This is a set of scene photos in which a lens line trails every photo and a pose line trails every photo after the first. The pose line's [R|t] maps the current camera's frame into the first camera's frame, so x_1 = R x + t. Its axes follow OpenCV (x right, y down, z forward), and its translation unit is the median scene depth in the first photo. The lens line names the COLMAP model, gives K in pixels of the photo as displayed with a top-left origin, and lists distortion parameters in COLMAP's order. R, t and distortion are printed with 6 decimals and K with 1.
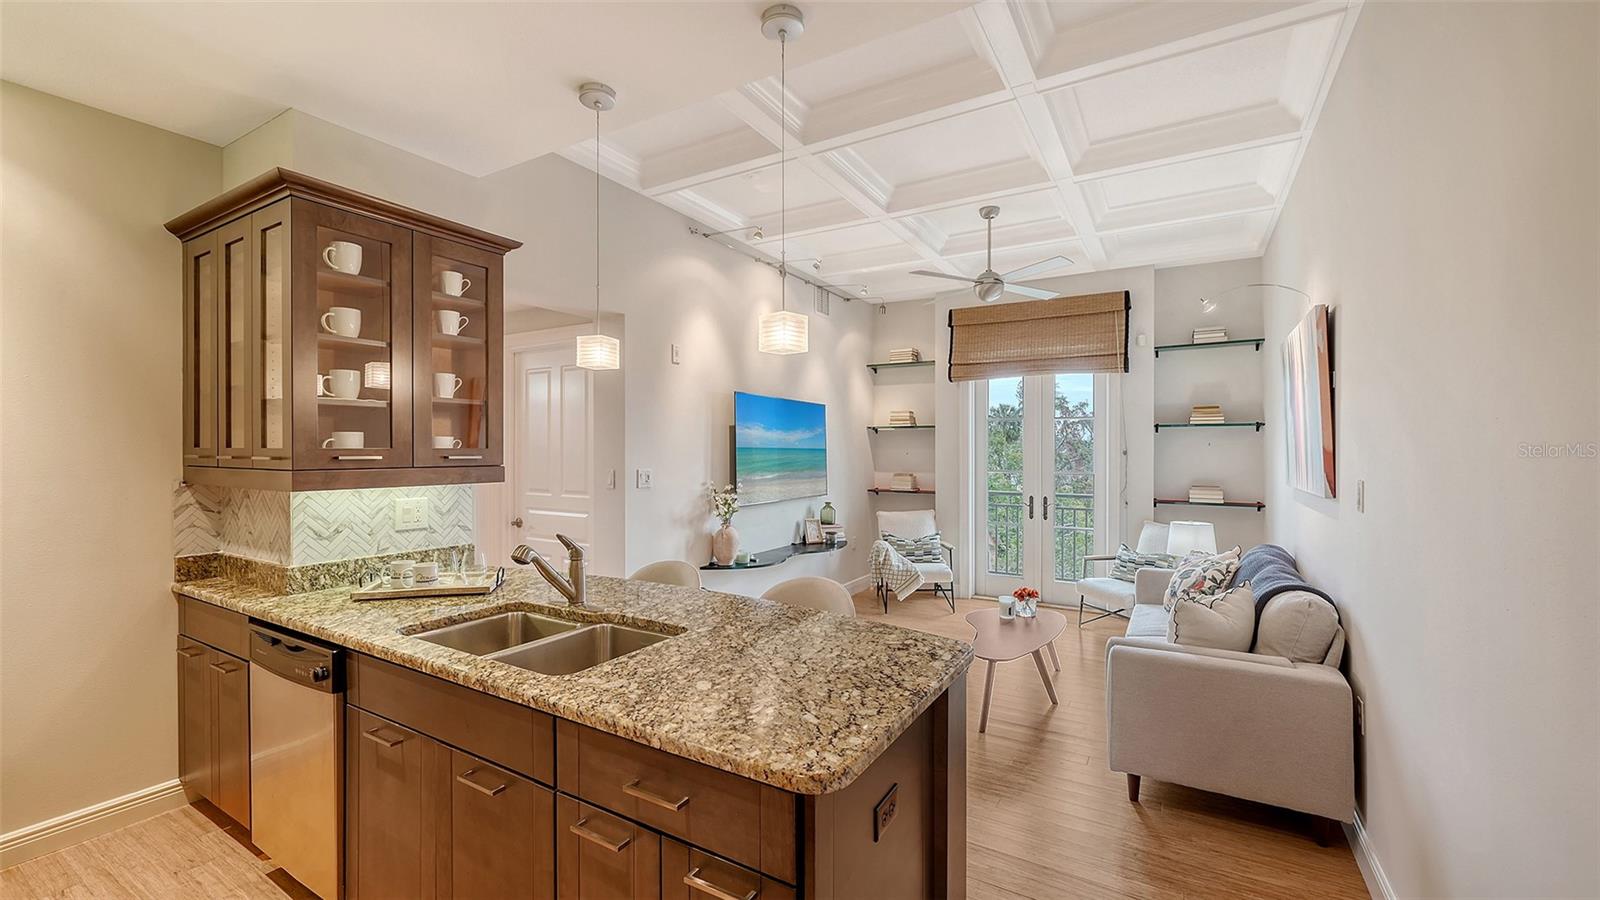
lens RADIAL K [[645.3, 0, 803.1], [0, 645.3, 451.1], [0, 0, 1]] dist [-0.003946, 0.001512]
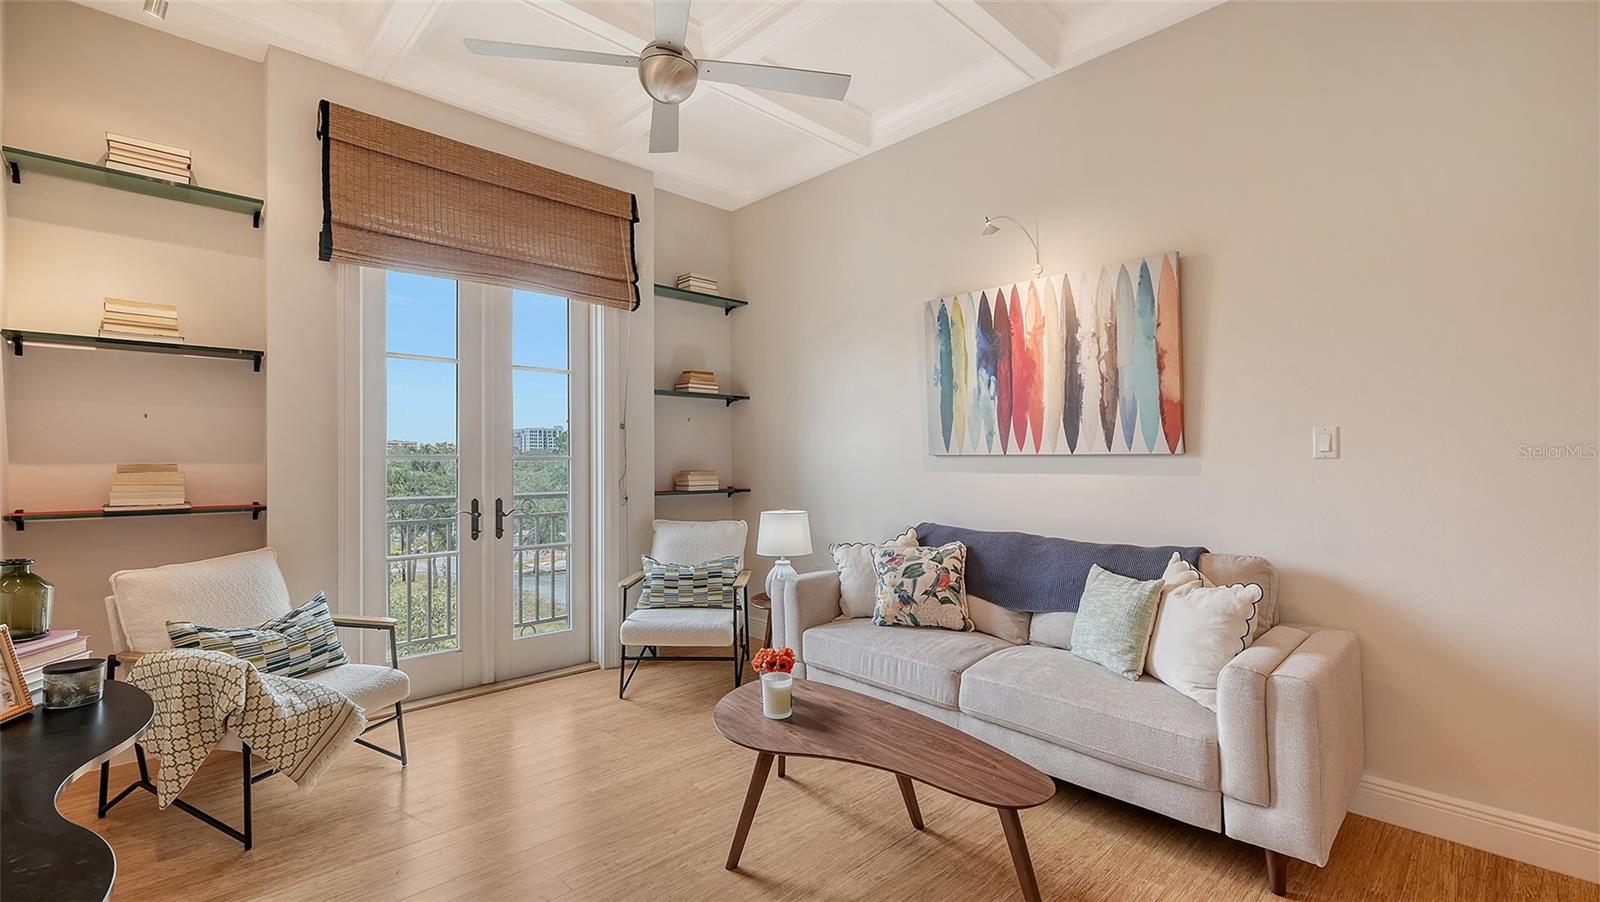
lens RADIAL K [[685.9, 0, 805.8], [0, 685.9, 450.3], [0, 0, 1]] dist [-0.000433, 0.002193]
pose [[0.277050, 0.006503, 0.960833, -0.180965], [0.003961, 0.999961, -0.007910, 0.042054], [-0.960847, 0.005997, 0.277014, 0.713120]]
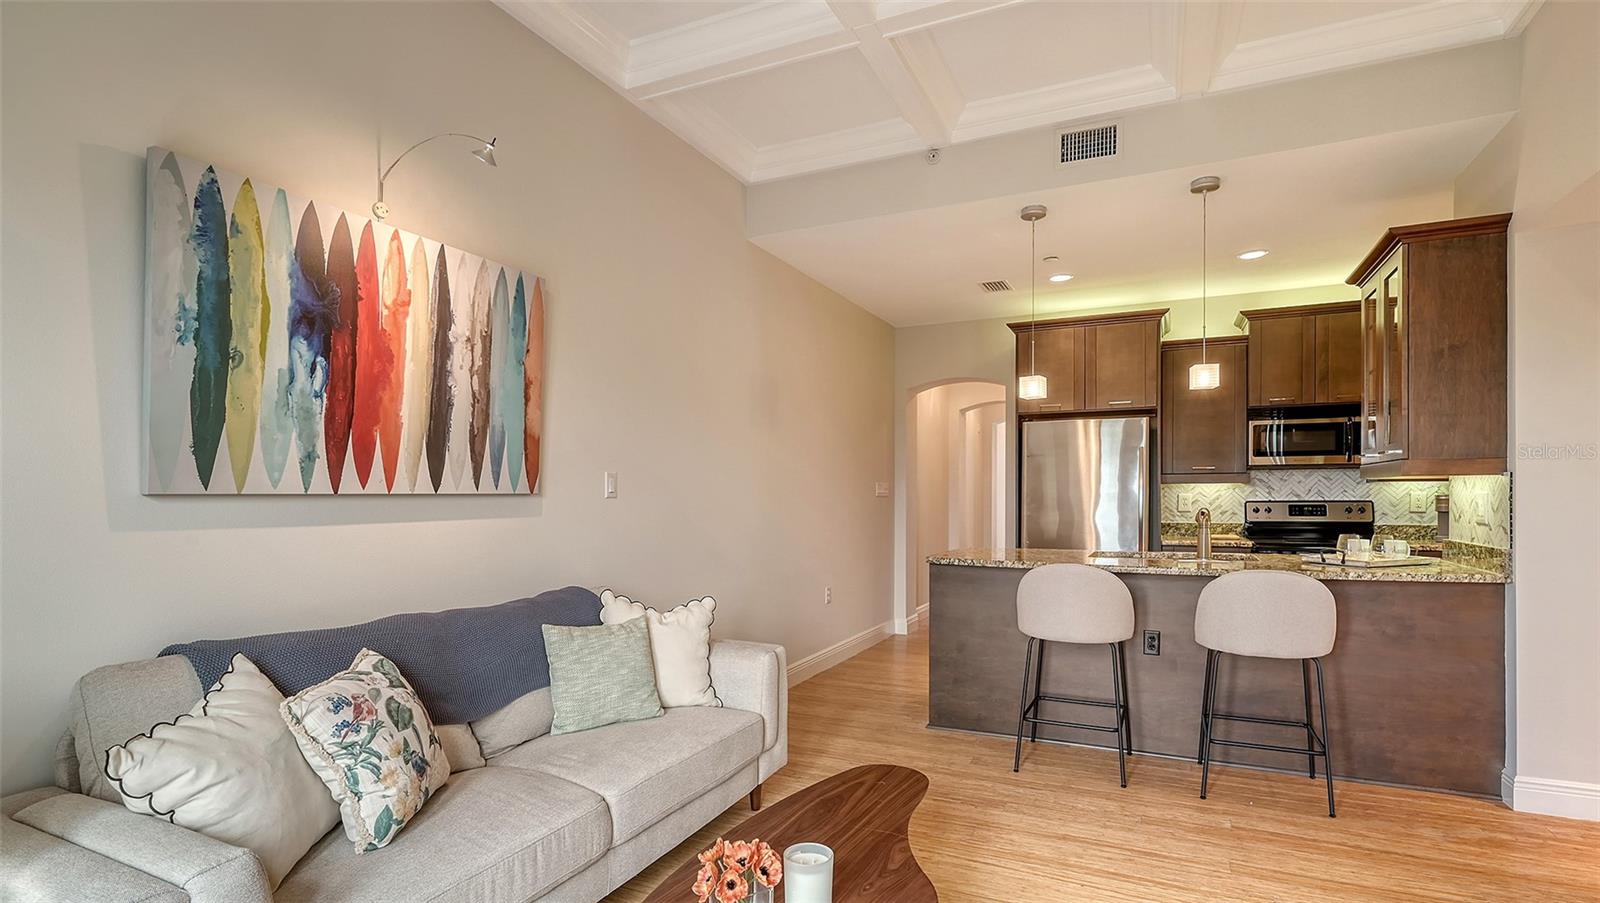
lens RADIAL K [[799.4, 0, 785.4], [0, 799.4, 499.6], [0, 0, 1]] dist [0.019760, 0.002019]
pose [[-0.996853, 0.001644, -0.079251, 0.315516], [0.000994, 0.999965, 0.008247, 0.041311], [0.079262, 0.008143, -0.996821, 1.219544]]
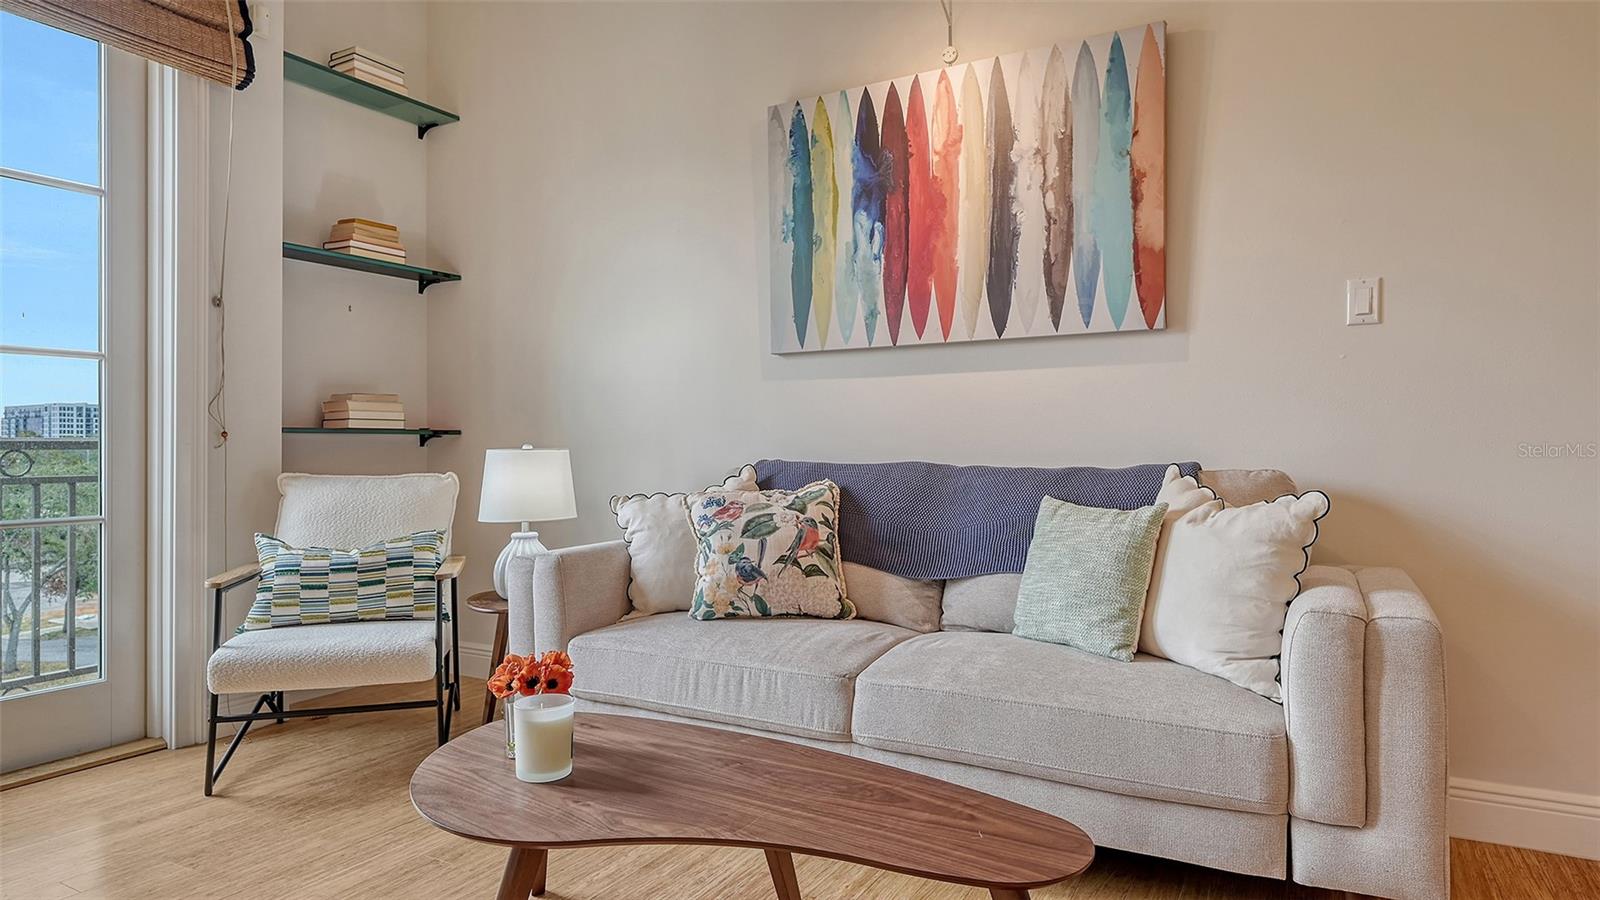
lens RADIAL K [[918.1, 0, 822.9], [0, 918.1, 449.0], [0, 0, 1]] dist [-0.005249, 0.000357]
pose [[-0.025150, -0.000301, 0.999684, -0.050008], [0.002916, 0.999996, 0.000375, 0.109039], [-0.999679, 0.002925, -0.025149, 0.774803]]
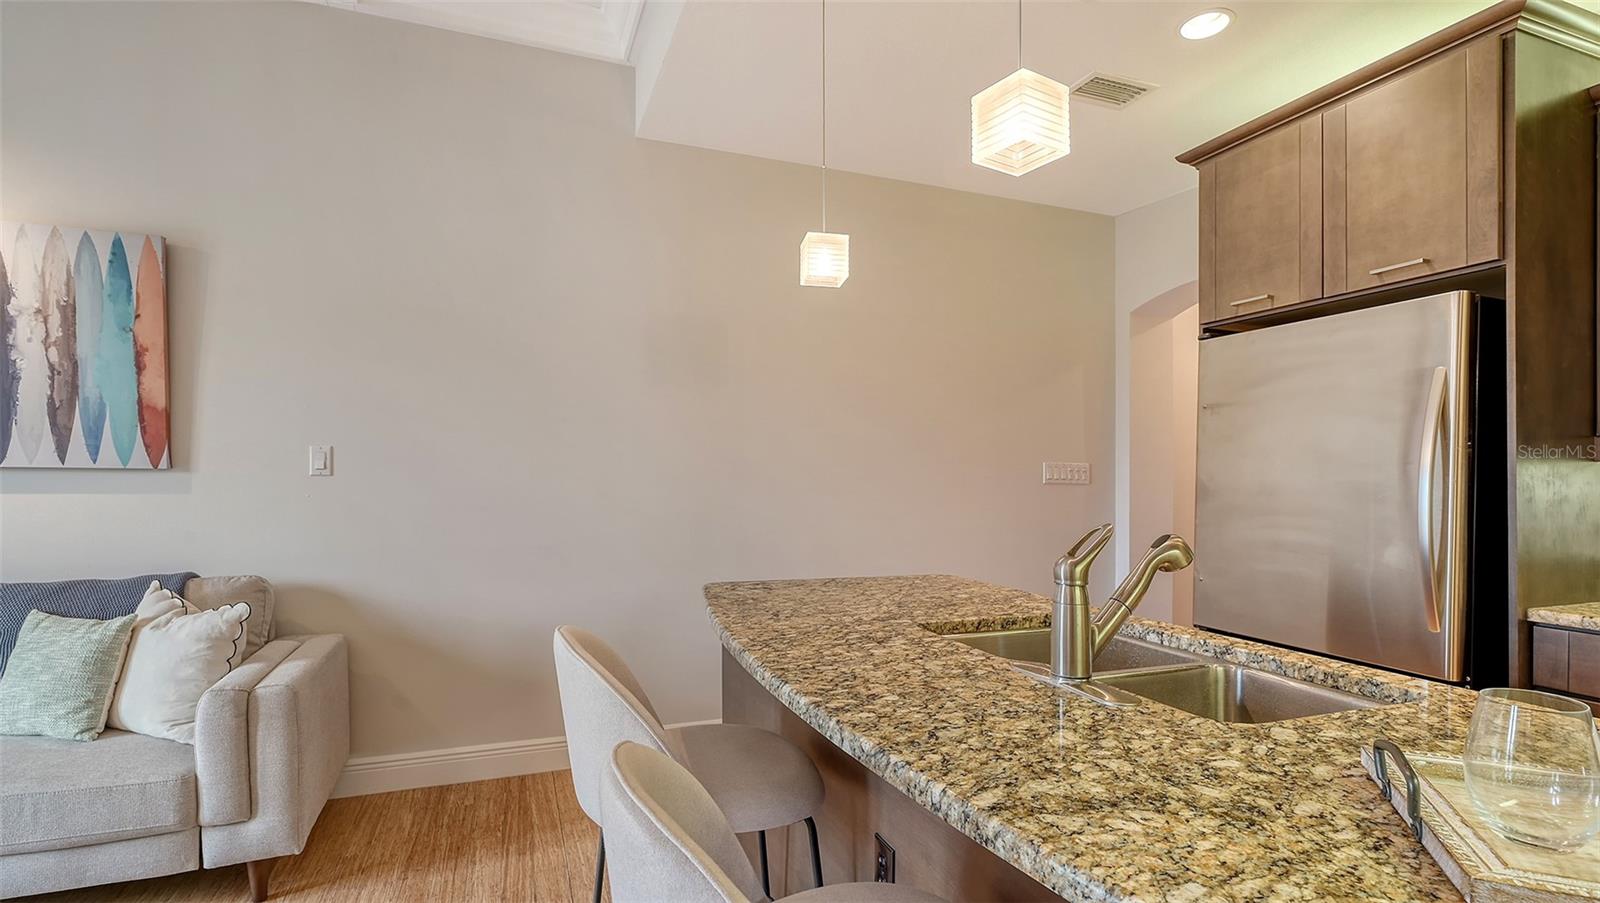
lens RADIAL K [[745.6, 0, 789.6], [0, 745.6, 485.1], [0, 0, 1]] dist [-0.000014, -0.000041]
pose [[-0.772021, -0.015555, 0.635406, -0.243203], [-0.009770, 0.999873, 0.012606, 0.042209], [-0.635521, 0.003524, -0.772075, 0.701972]]
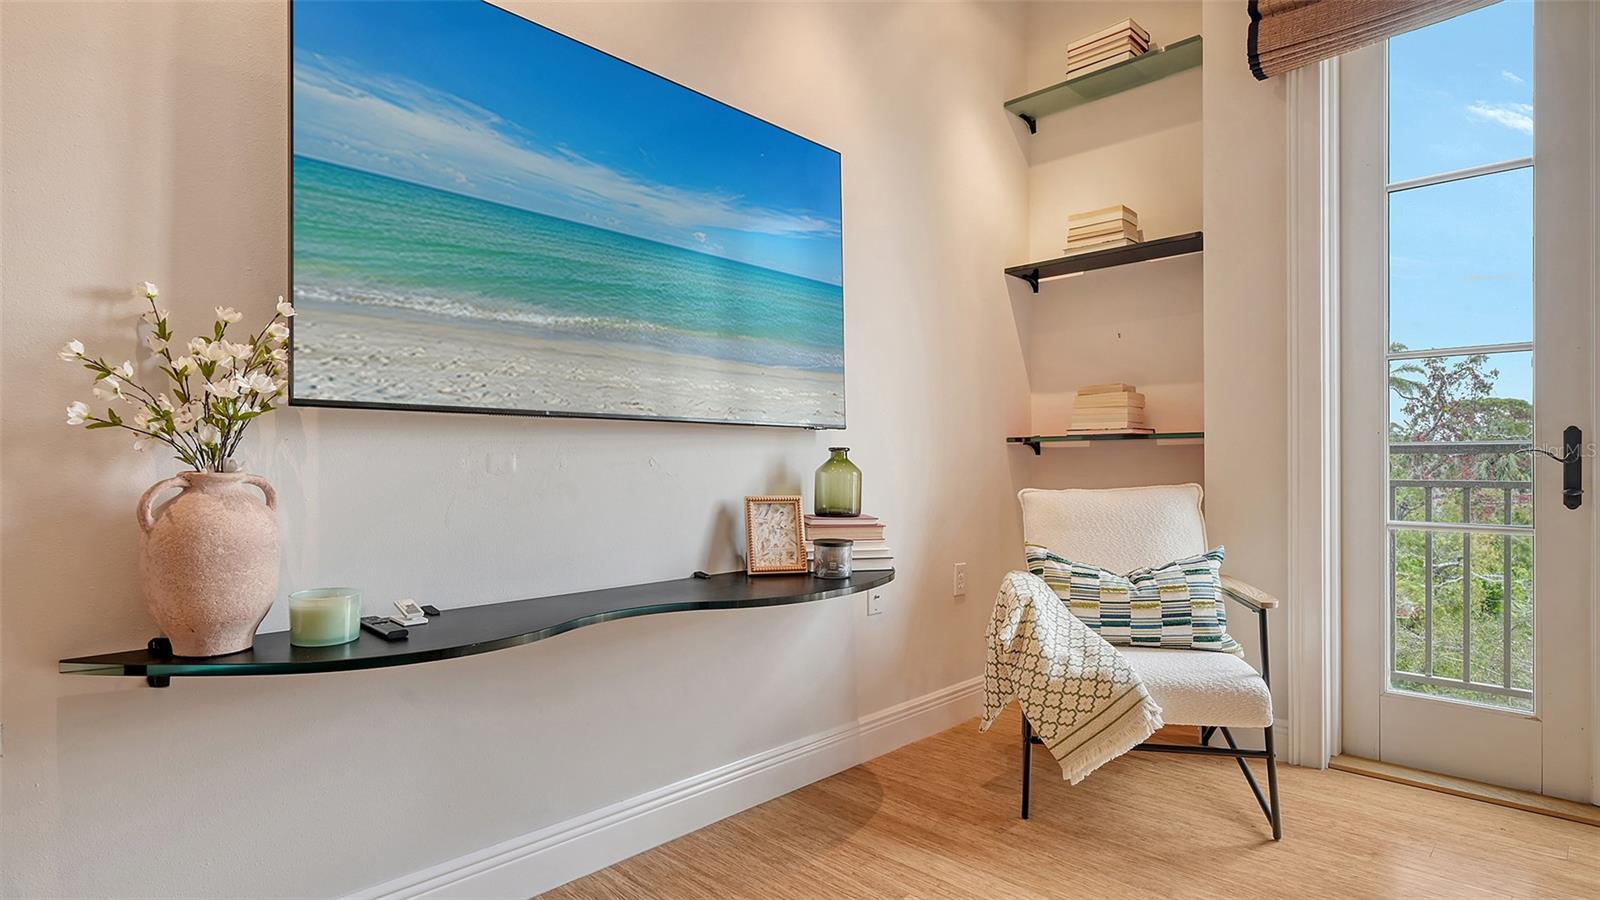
lens RADIAL K [[844.2, 0, 814.5], [0, 844.2, 449.6], [0, 0, 1]] dist [0.009821, 0.000818]
pose [[0.971131, -0.009674, -0.238350, 0.154044], [0.007184, 0.999910, -0.011317, 0.101938], [0.238438, 0.009278, 0.971113, 0.713009]]
